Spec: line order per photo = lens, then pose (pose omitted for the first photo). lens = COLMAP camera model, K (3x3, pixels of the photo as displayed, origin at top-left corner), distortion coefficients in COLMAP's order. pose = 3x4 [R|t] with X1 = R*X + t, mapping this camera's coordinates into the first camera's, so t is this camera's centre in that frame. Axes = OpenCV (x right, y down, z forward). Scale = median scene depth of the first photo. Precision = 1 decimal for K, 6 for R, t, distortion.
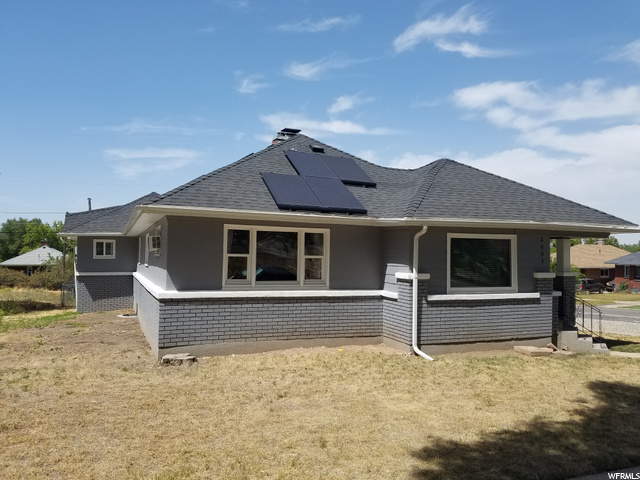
lens RADIAL K [[482.3, 0, 320.0], [0, 482.3, 240.0], [0, 0, 1]] dist [0.091999, -0.166661]
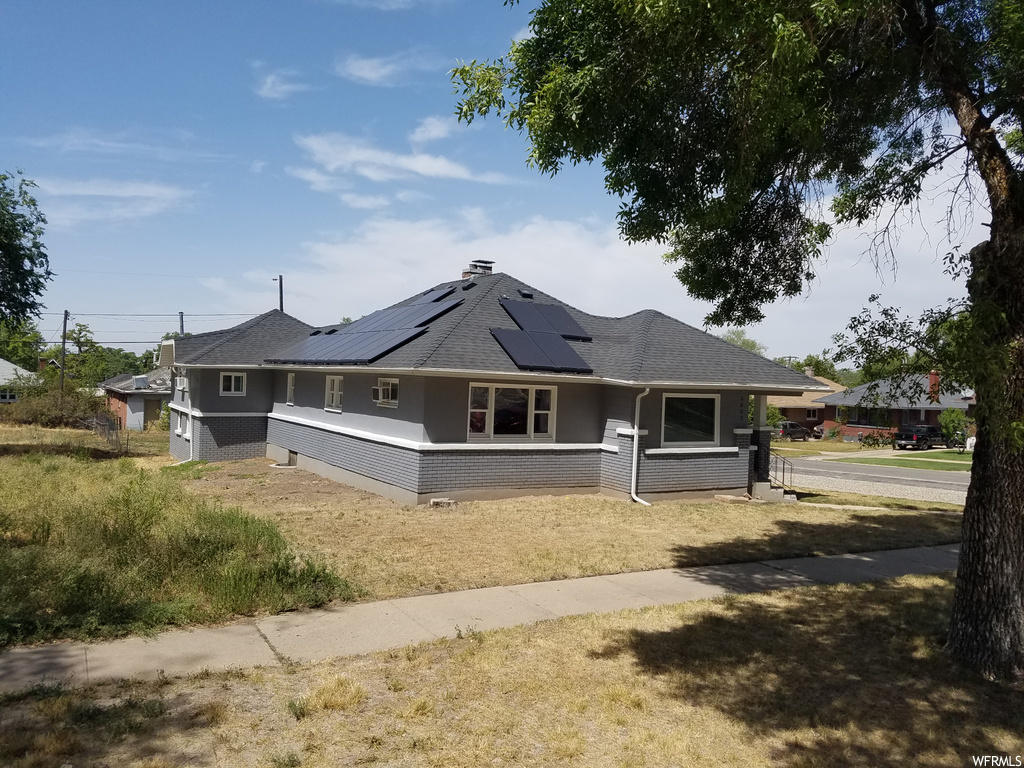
lens RADIAL K [[771.6, 0, 512.0], [0, 771.6, 384.0], [0, 0, 1]] dist [0.091999, -0.166661]
pose [[0.988102, 0.023080, 0.152061, -0.341588], [-0.030023, 0.998601, 0.043519, -0.099855], [-0.150844, -0.047566, 0.987413, -0.678923]]
